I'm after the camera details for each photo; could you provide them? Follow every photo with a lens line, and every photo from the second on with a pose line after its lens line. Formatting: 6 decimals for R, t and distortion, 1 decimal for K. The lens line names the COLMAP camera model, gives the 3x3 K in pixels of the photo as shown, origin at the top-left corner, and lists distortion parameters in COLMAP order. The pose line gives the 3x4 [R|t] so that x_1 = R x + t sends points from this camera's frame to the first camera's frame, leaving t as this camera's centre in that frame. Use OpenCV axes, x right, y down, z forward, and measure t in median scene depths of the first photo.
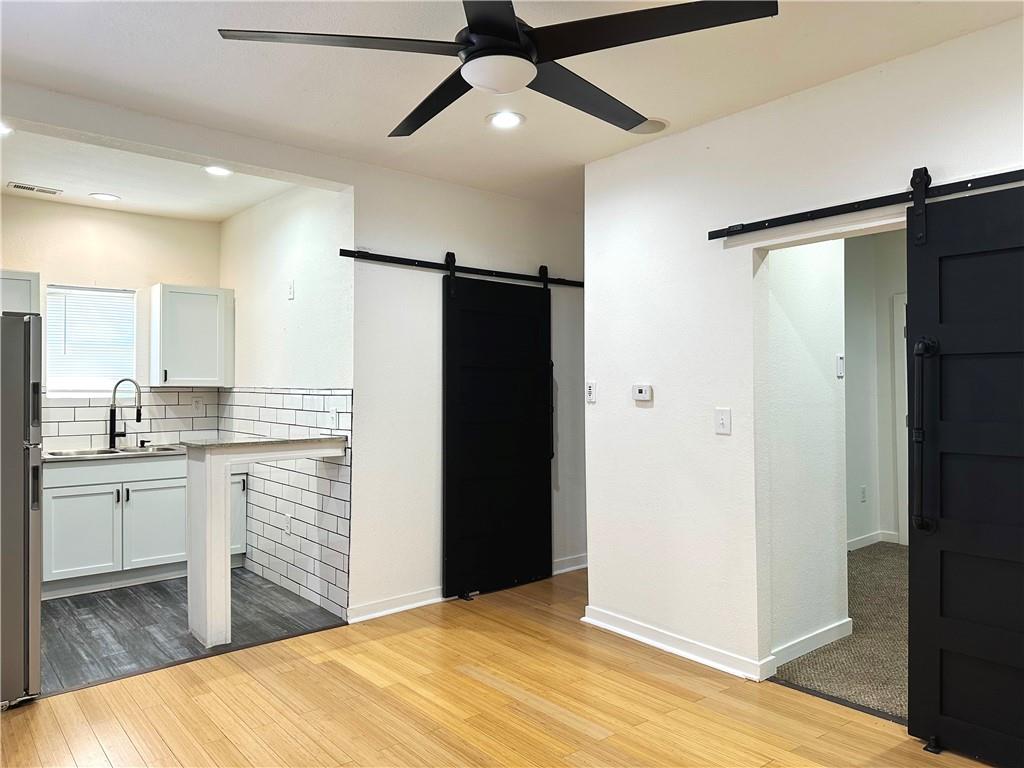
lens RADIAL K [[732.8, 0, 512.0], [0, 732.8, 384.0], [0, 0, 1]] dist [0.002983, -0.004234]
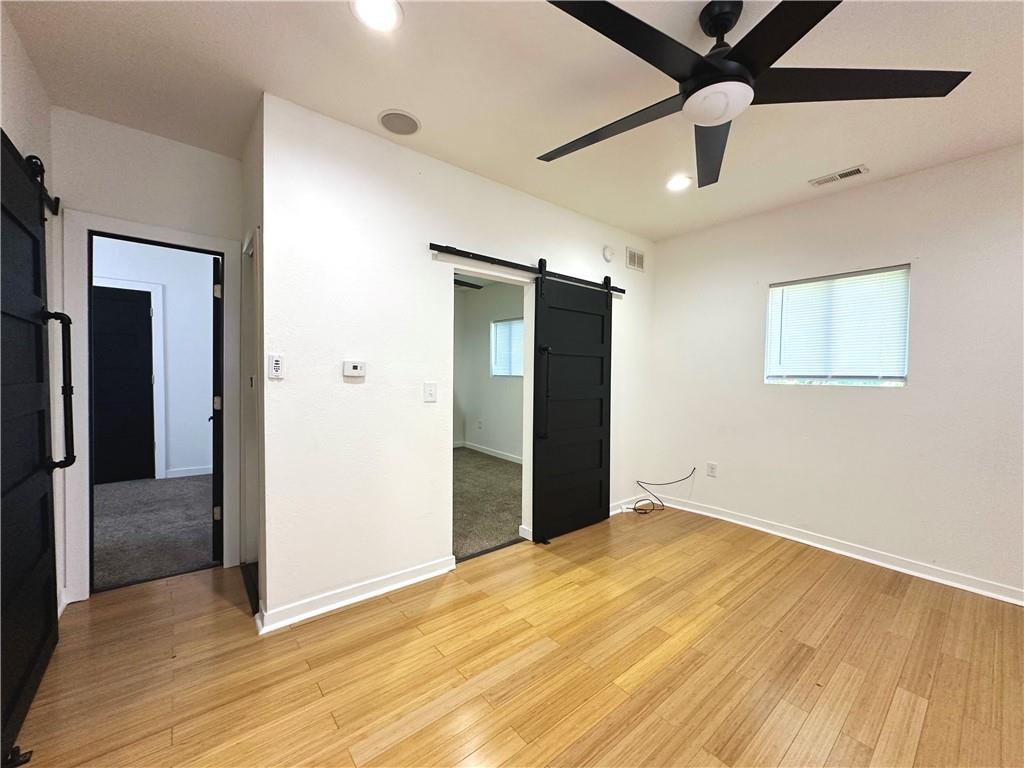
lens RADIAL K [[411.2, 0, 512.0], [0, 411.2, 384.0], [0, 0, 1]] dist [-0.000053, 0.000096]
pose [[-0.003046, -0.027970, 0.999604, -0.374091], [-0.022187, 0.999365, 0.027896, 0.010788], [-0.999749, -0.022093, -0.003665, 0.709218]]
